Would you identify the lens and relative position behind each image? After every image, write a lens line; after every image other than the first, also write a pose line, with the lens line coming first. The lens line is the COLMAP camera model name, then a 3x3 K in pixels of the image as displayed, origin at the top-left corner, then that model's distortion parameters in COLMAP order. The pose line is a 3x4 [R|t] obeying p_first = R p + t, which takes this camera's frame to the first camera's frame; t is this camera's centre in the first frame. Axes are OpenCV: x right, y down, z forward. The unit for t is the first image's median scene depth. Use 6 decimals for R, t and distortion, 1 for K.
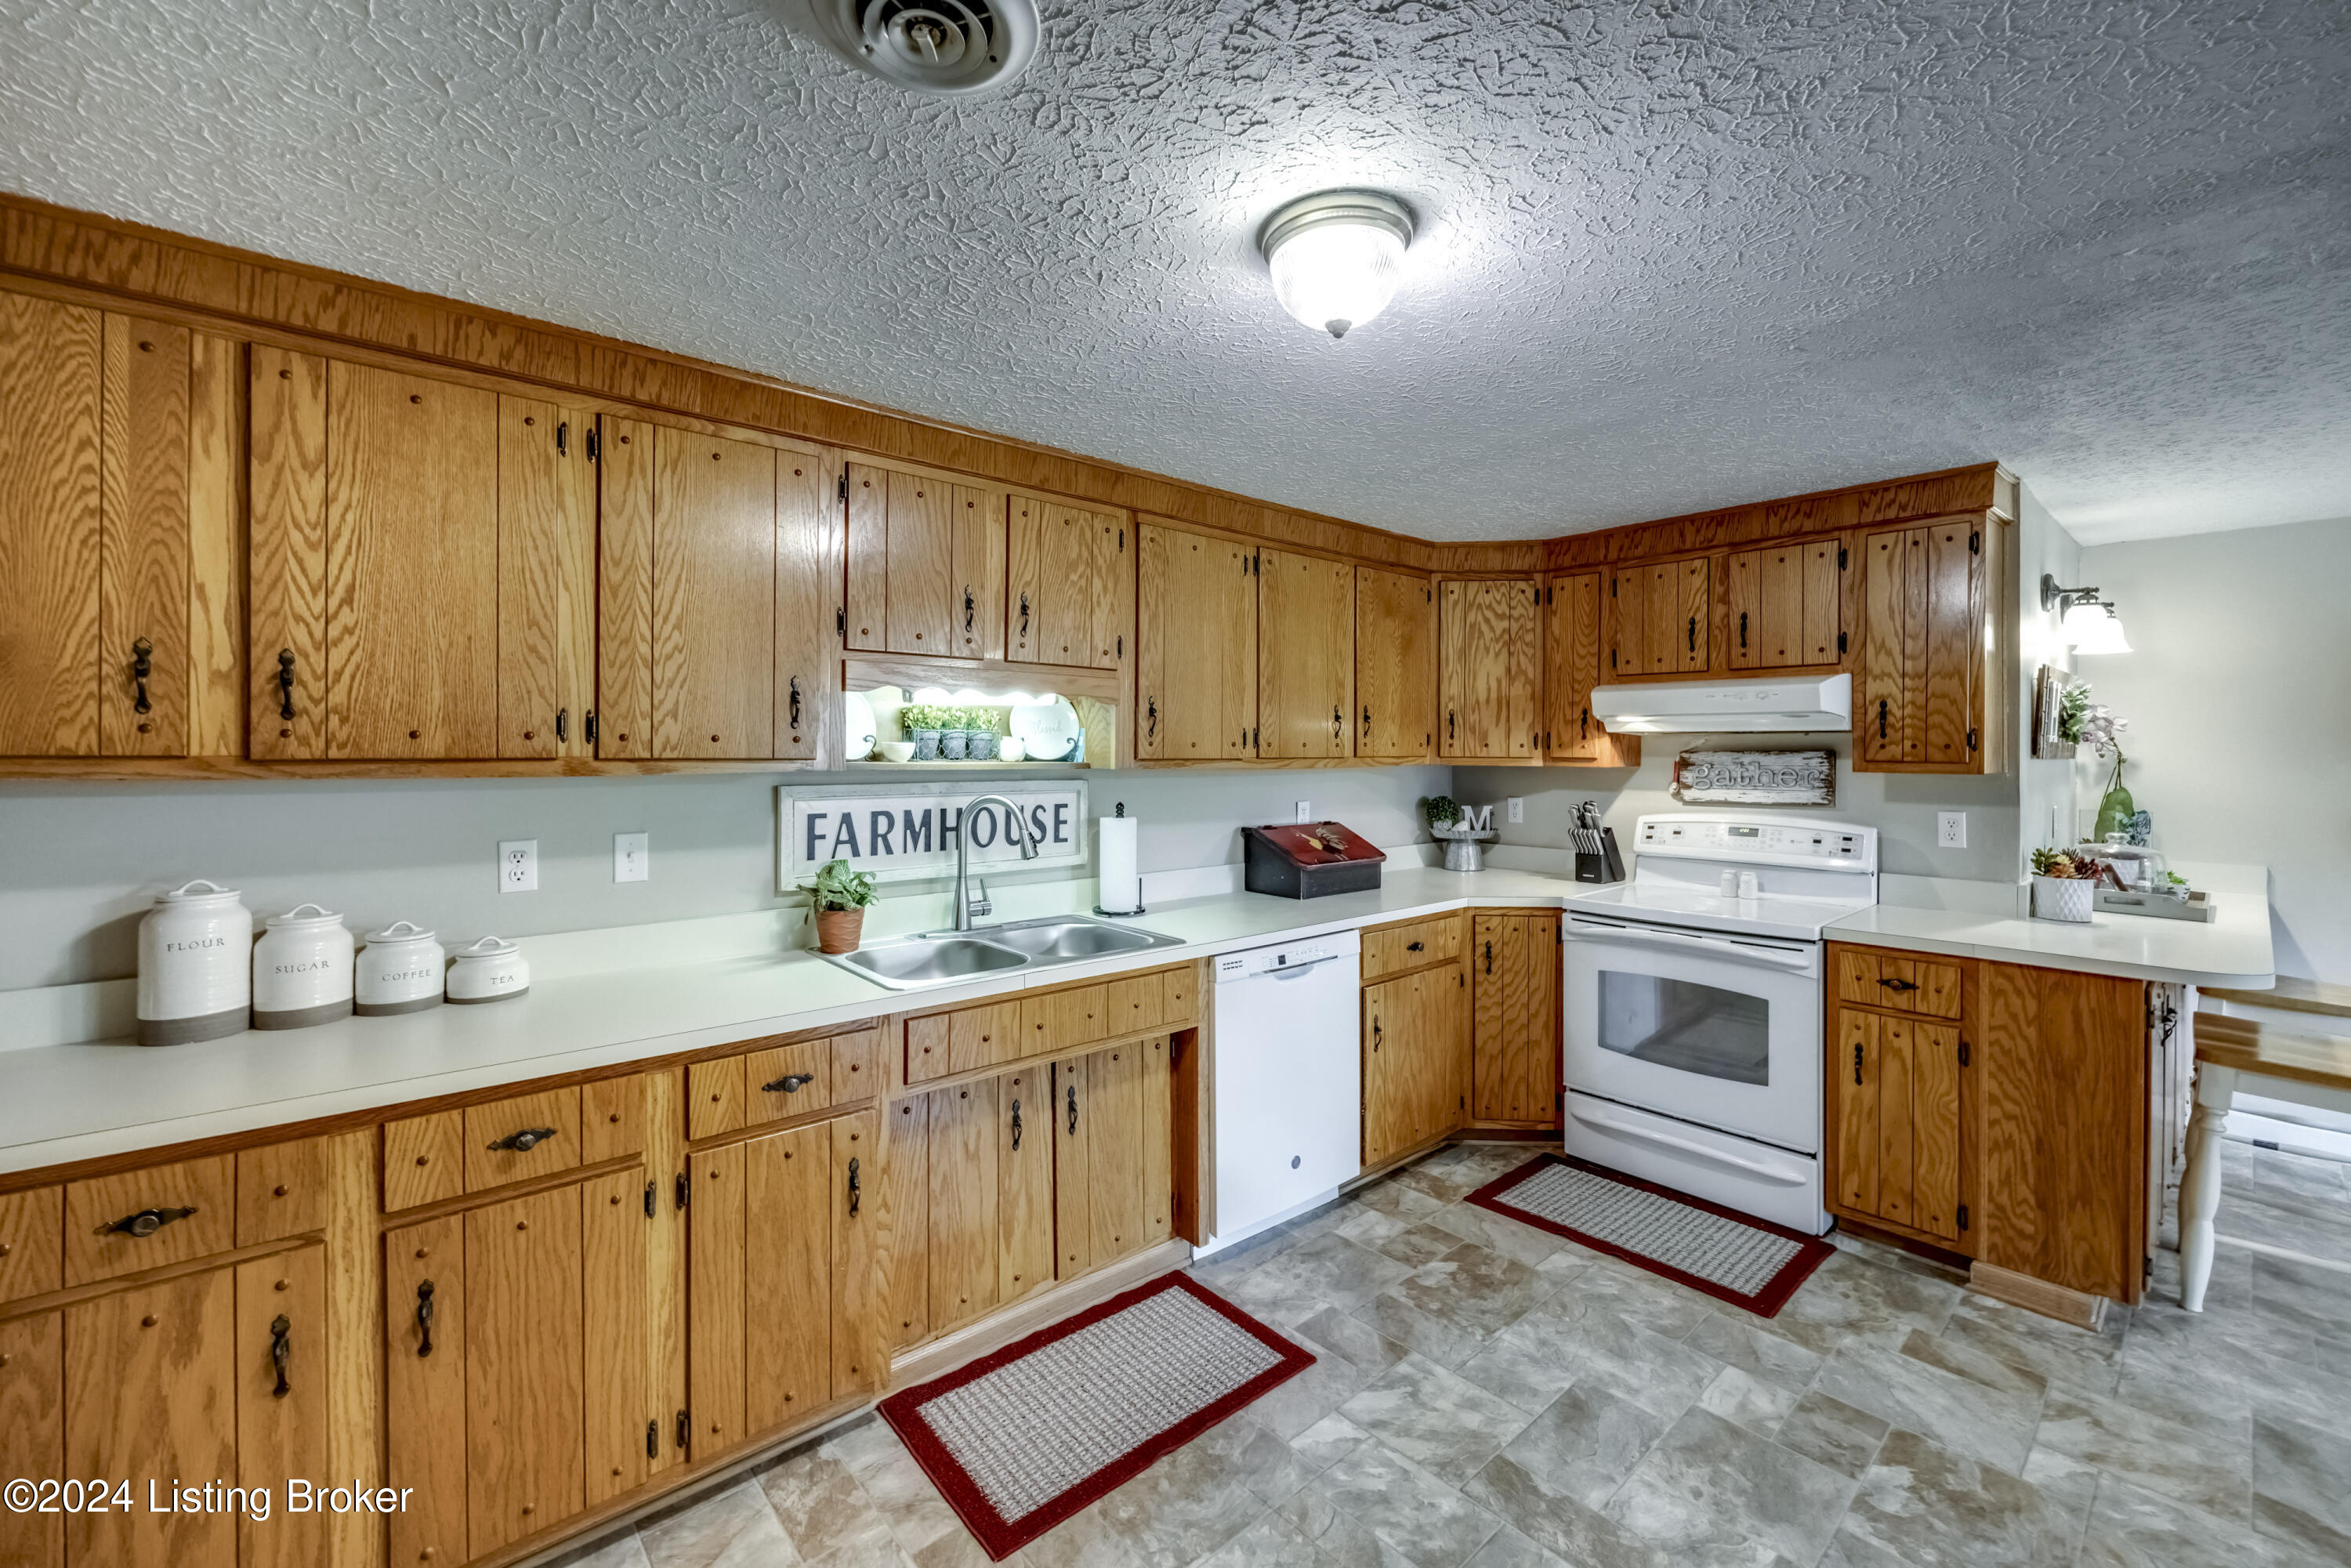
lens RADIAL K [[950.7, 0, 1175.3], [0, 950.7, 750.2], [0, 0, 1]] dist [-0.002810, -0.000400]
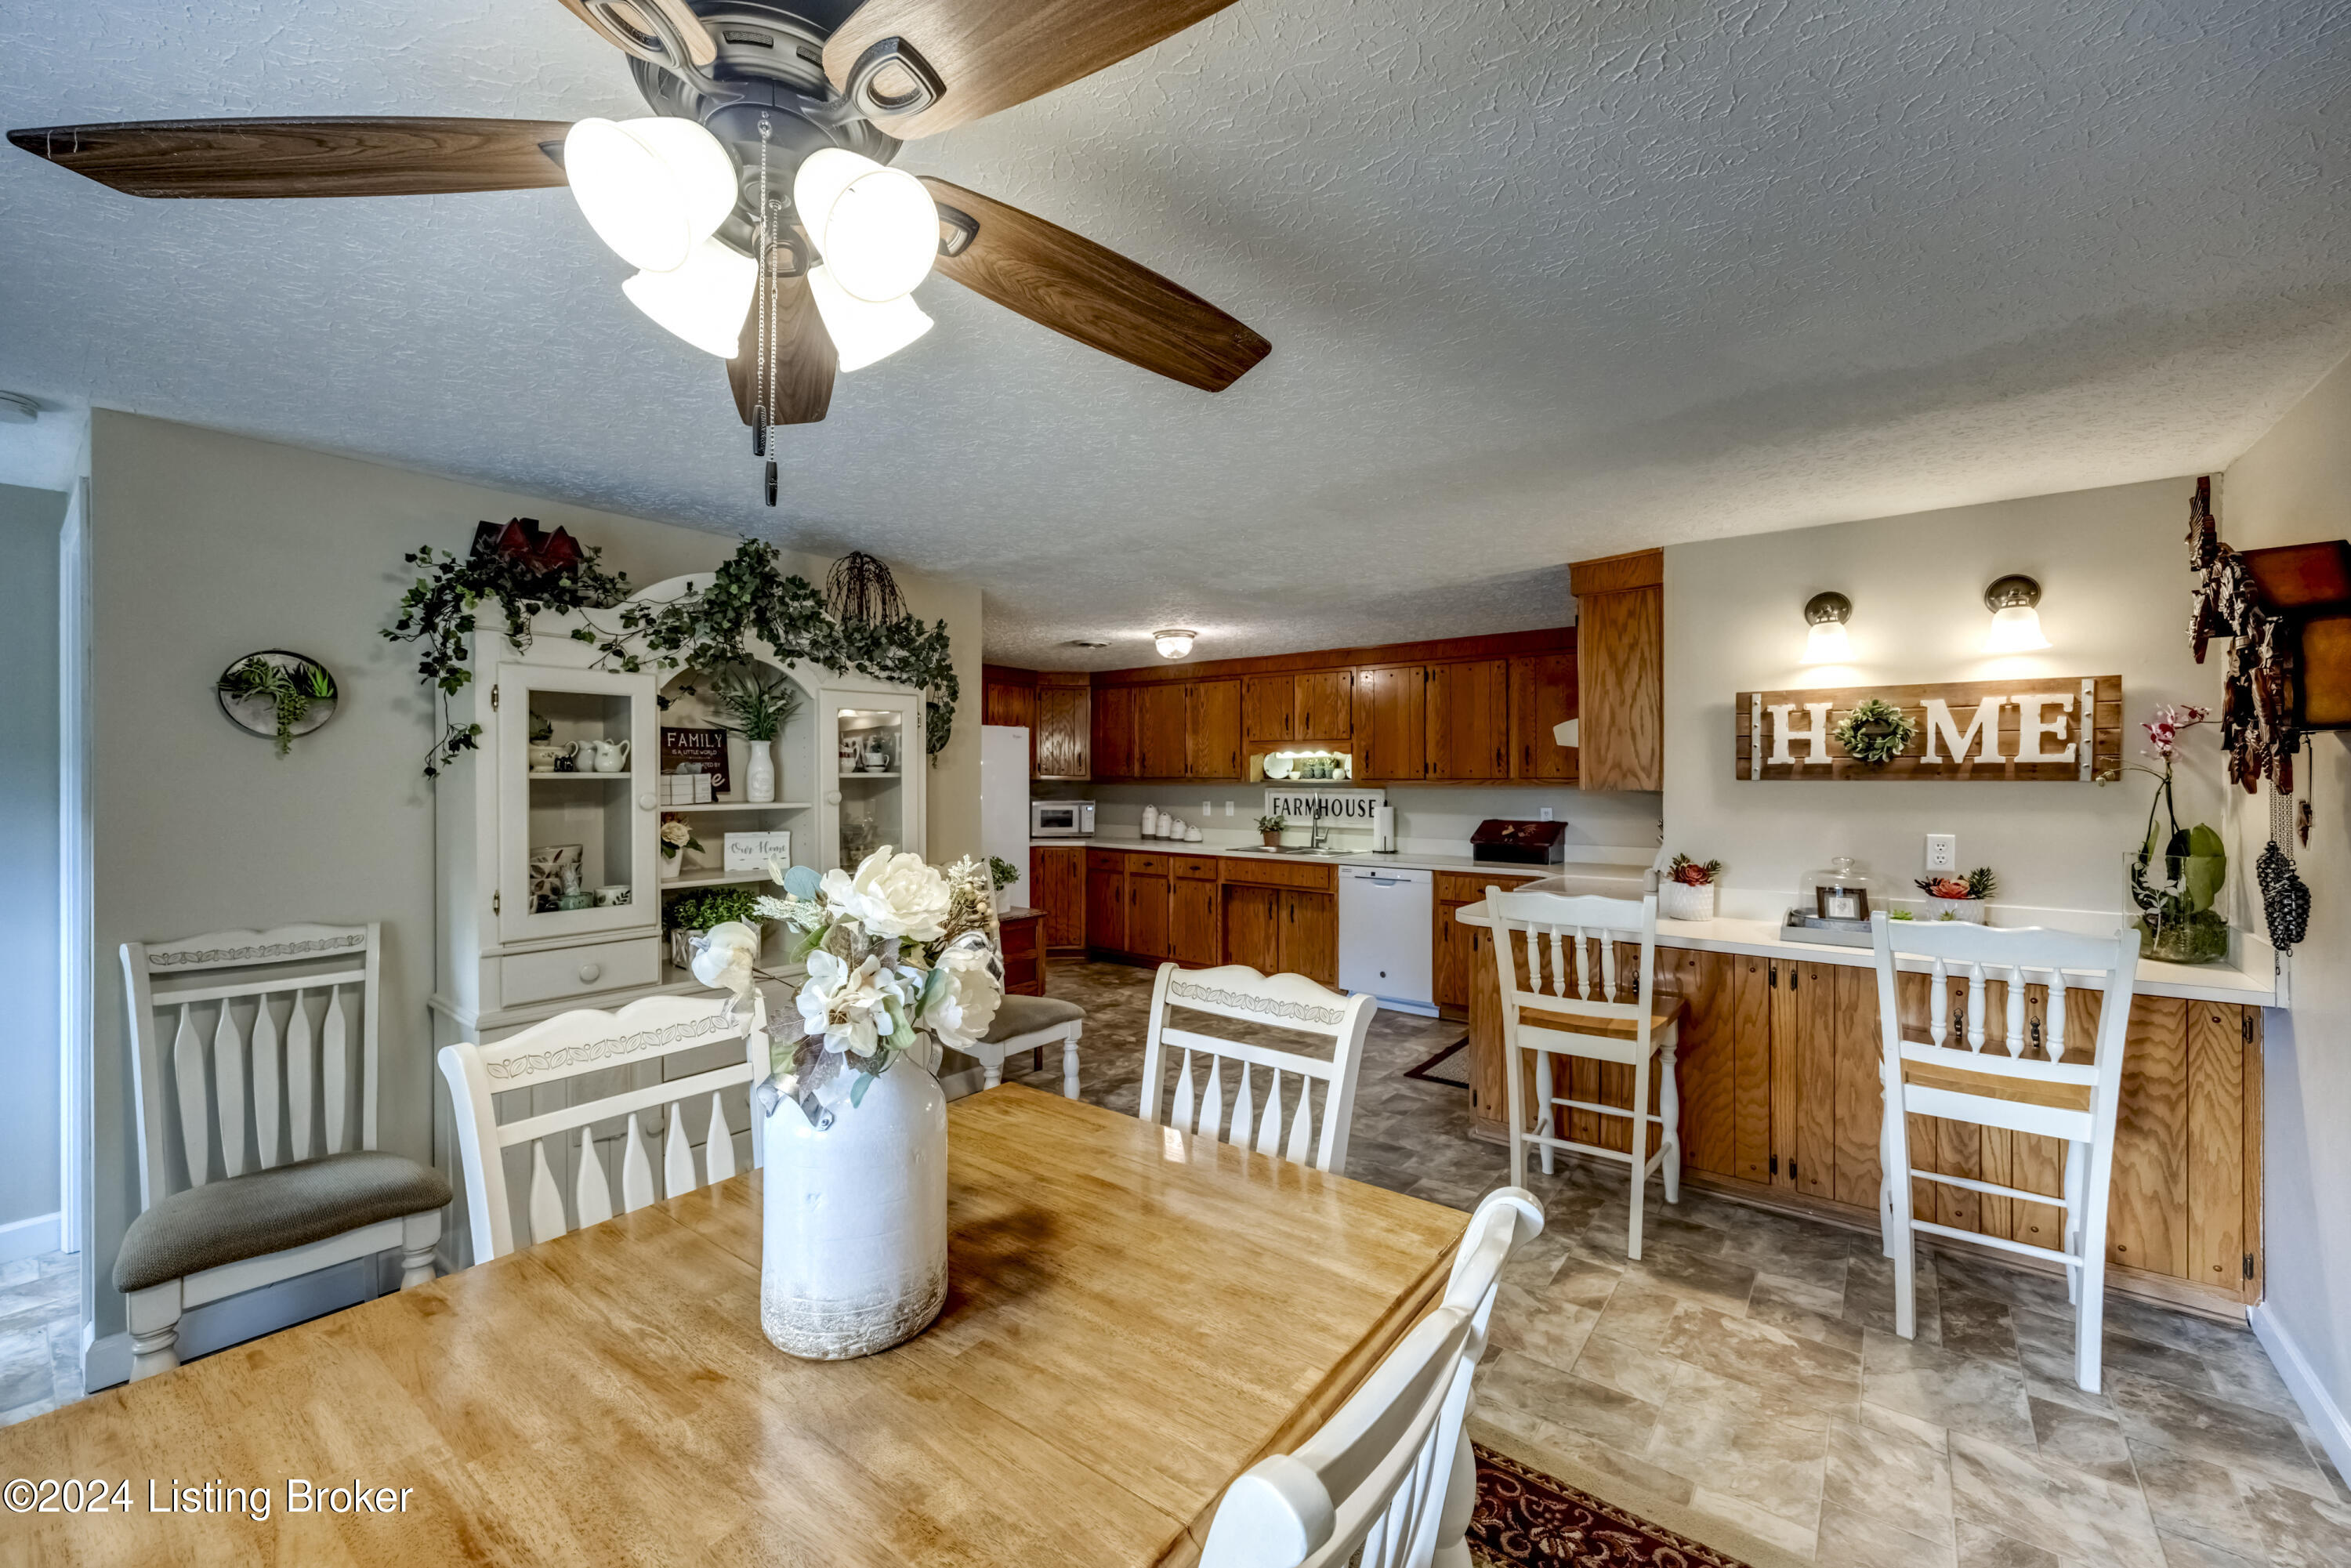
lens RADIAL K [[933.8, 0, 1170.2], [0, 933.8, 778.5], [0, 0, 1]] dist [-0.002305, 0.000012]
pose [[0.184841, 0.000260, -0.982768, 1.996073], [0.002591, 0.999996, 0.000752, 0.006297], [0.982765, -0.002686, 0.184840, 0.171288]]
